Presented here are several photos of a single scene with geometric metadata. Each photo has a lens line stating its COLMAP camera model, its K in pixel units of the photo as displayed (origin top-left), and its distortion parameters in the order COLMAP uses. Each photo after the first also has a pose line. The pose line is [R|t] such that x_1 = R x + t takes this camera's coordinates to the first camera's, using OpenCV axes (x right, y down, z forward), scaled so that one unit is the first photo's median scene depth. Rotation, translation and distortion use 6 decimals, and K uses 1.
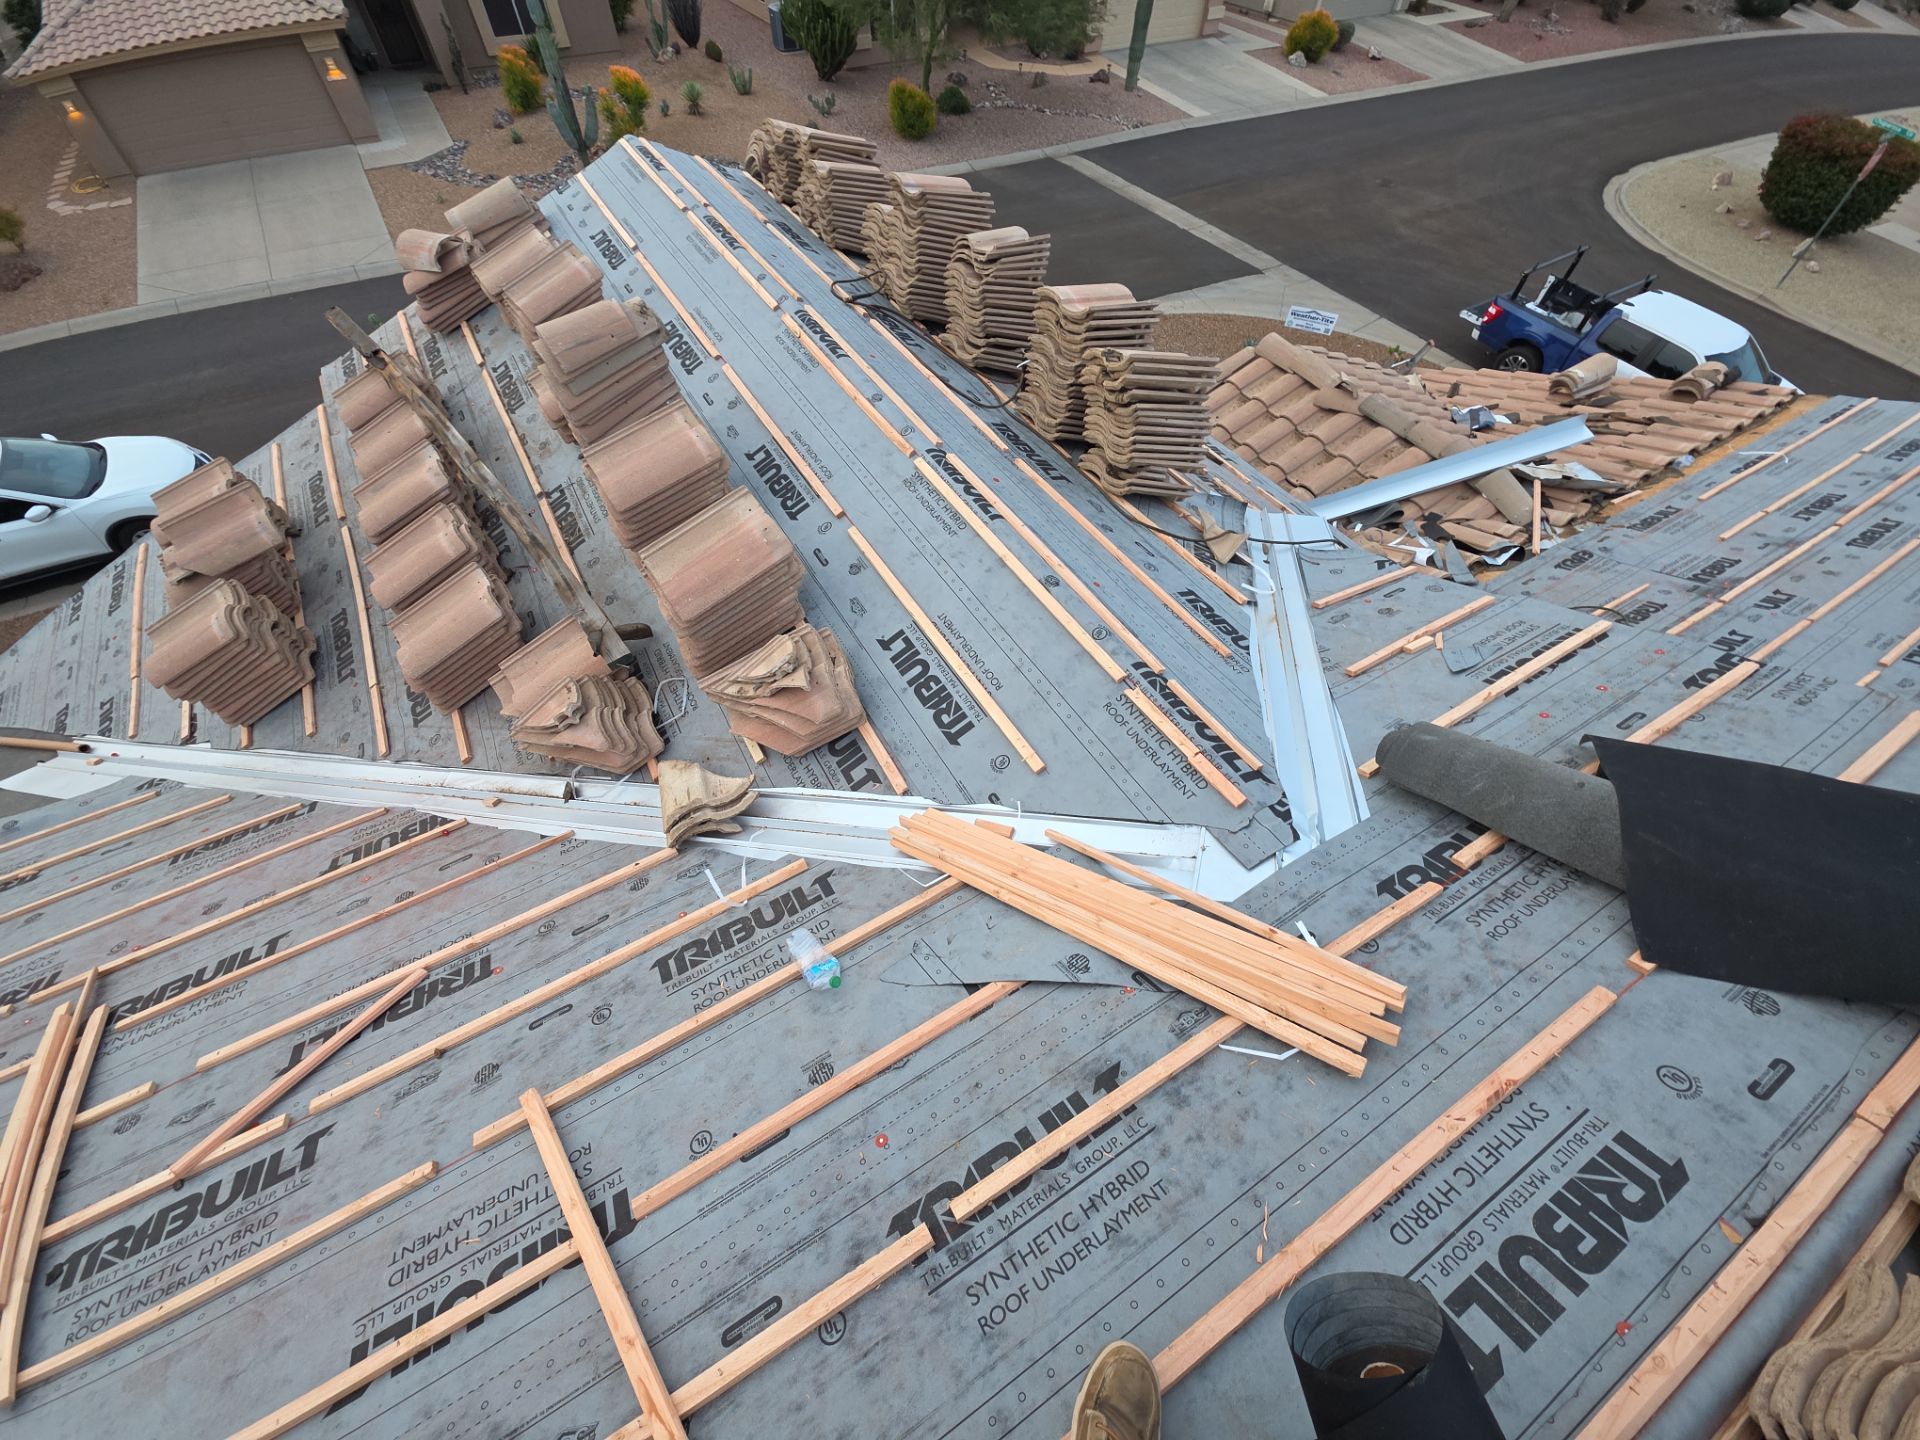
lens RADIAL K [[756.5, 0, 964.8], [0, 756.5, 719.2], [0, 0, 1]] dist [0.015908, -0.008028]
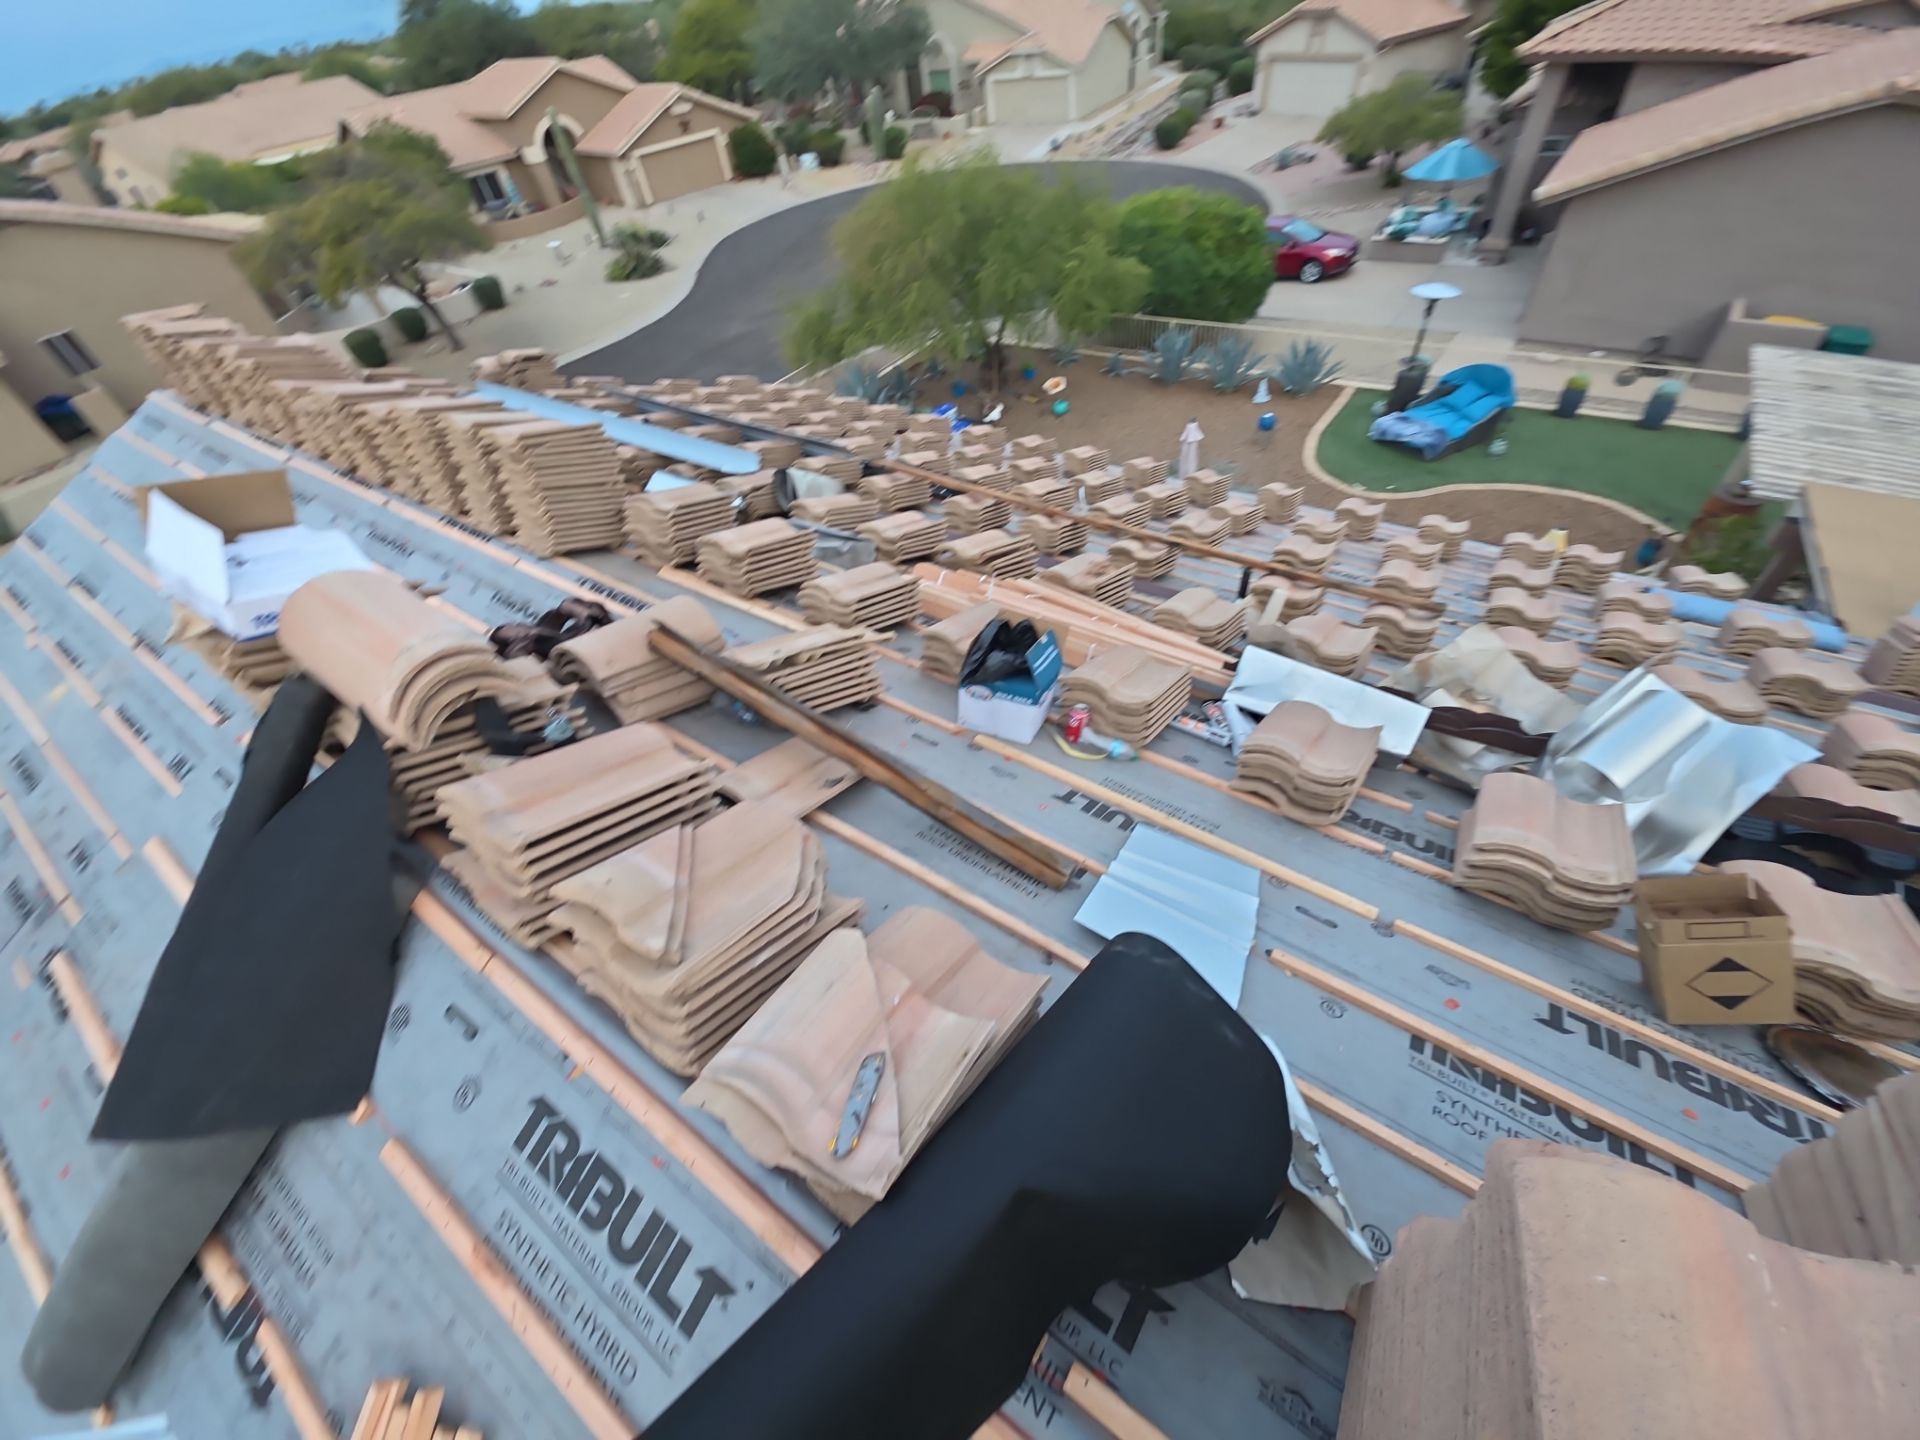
lens RADIAL K [[756.5, 0, 964.8], [0, 756.5, 719.2], [0, 0, 1]] dist [0.015908, -0.008028]
pose [[-0.417794, -0.631591, 0.653101, 0.125225], [0.776677, 0.124694, 0.617433, 0.135632], [-0.471403, 0.765208, 0.438446, -0.103871]]
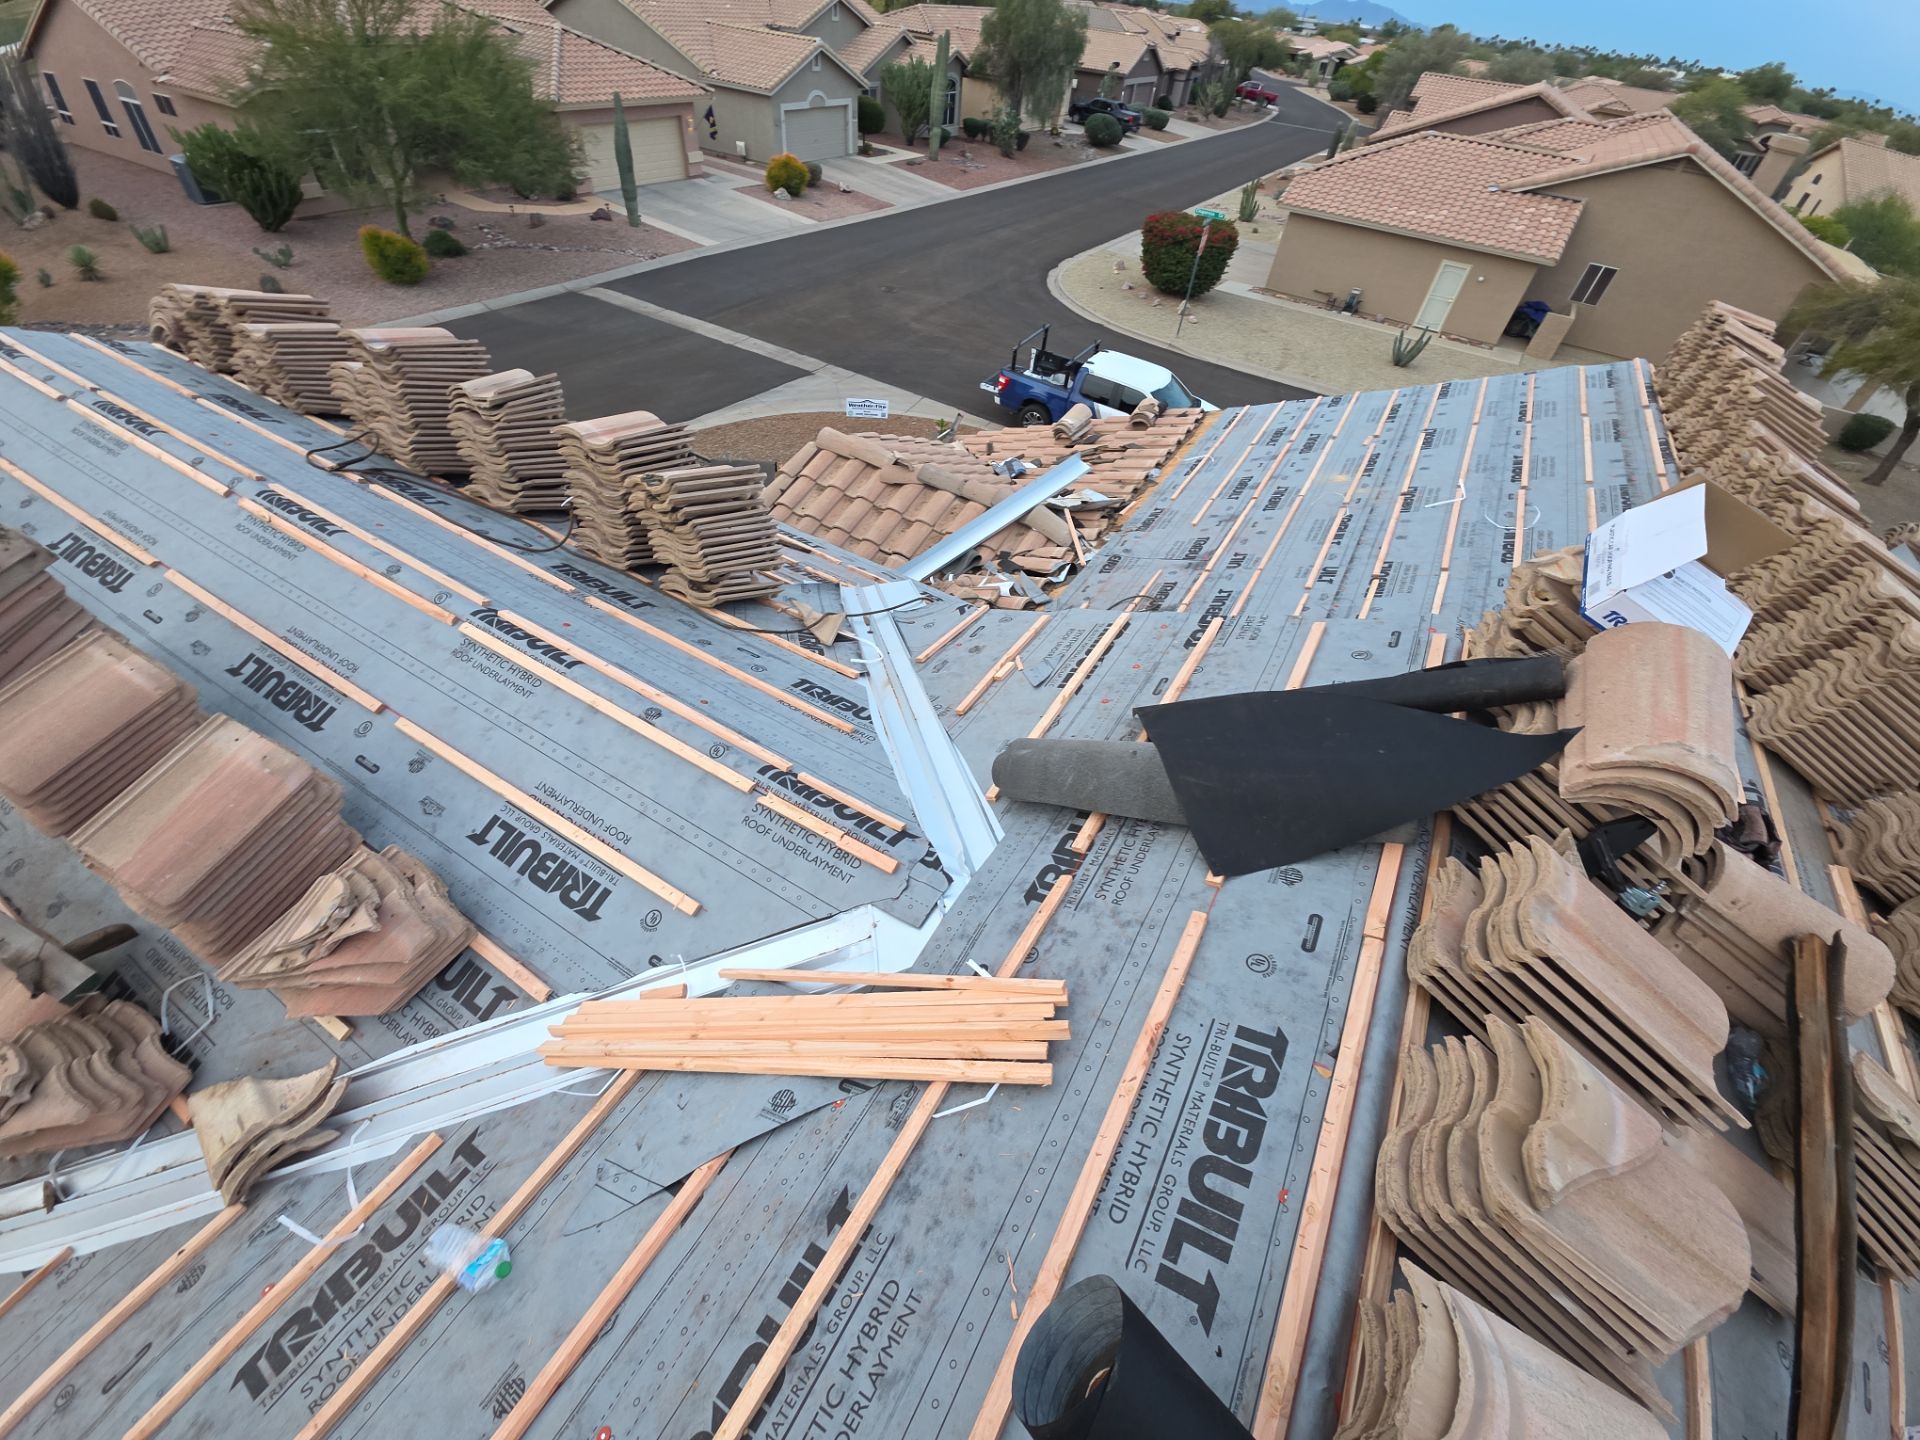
lens RADIAL K [[756.5, 0, 964.8], [0, 756.5, 719.2], [0, 0, 1]] dist [0.015908, -0.008028]
pose [[0.873209, -0.297294, 0.386163, 0.076742], [0.338003, 0.940276, -0.040421, -0.004137], [-0.351083, 0.165821, 0.921545, -0.012429]]
